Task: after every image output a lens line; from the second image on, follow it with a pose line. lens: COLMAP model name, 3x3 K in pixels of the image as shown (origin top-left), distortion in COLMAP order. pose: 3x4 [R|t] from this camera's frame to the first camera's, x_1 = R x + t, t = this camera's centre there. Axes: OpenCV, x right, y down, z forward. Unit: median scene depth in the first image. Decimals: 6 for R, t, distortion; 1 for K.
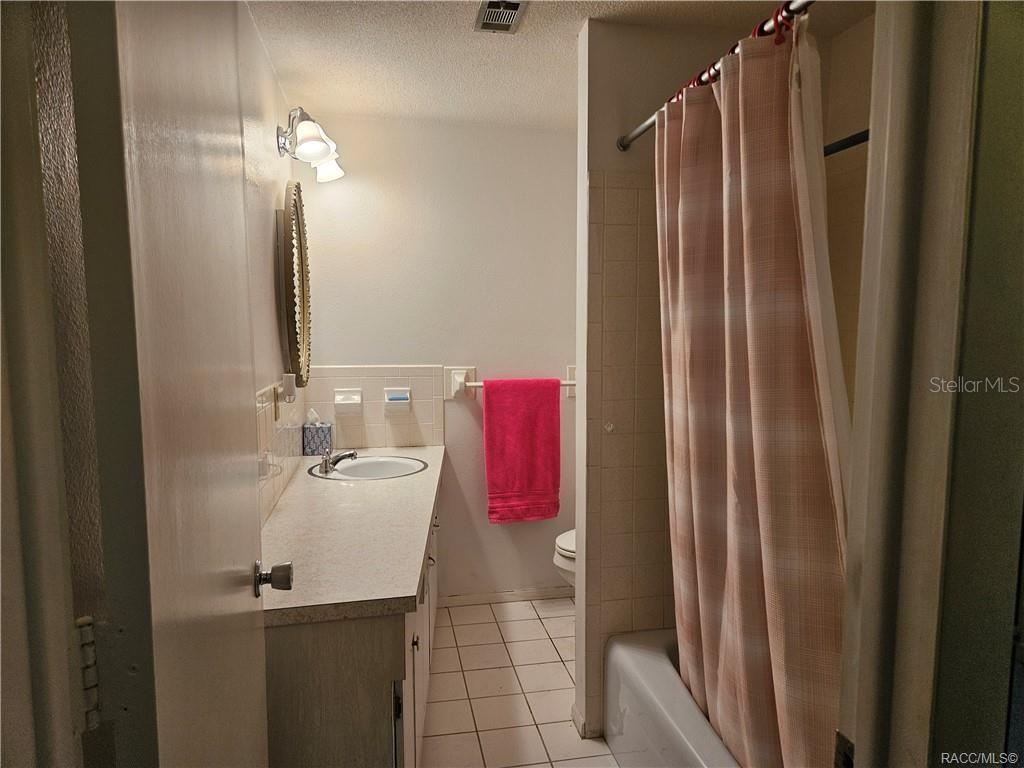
lens RADIAL K [[674.3, 0, 506.7], [0, 674.3, 391.4], [0, 0, 1]] dist [0.084852, -0.076297]
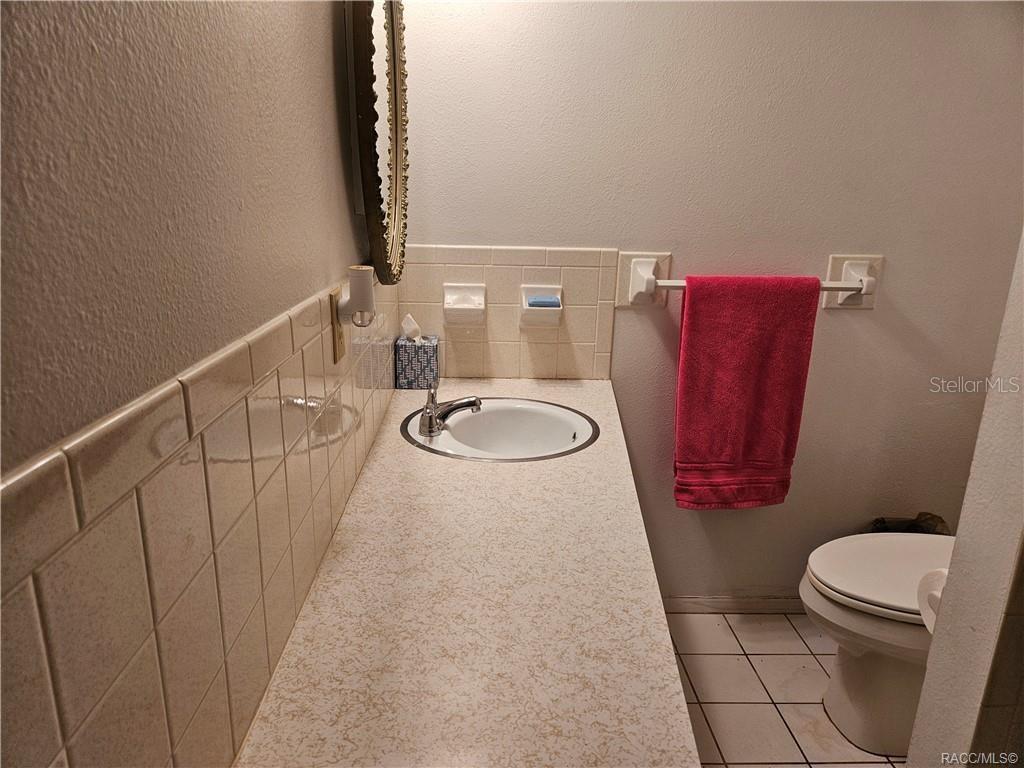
lens RADIAL K [[674.3, 0, 506.7], [0, 674.3, 391.4], [0, 0, 1]] dist [0.084852, -0.076297]
pose [[0.988925, 0.065446, -0.133204, -0.106262], [-0.040064, 0.981922, 0.185000, -0.022734], [0.142903, -0.177614, 0.973669, 0.379649]]
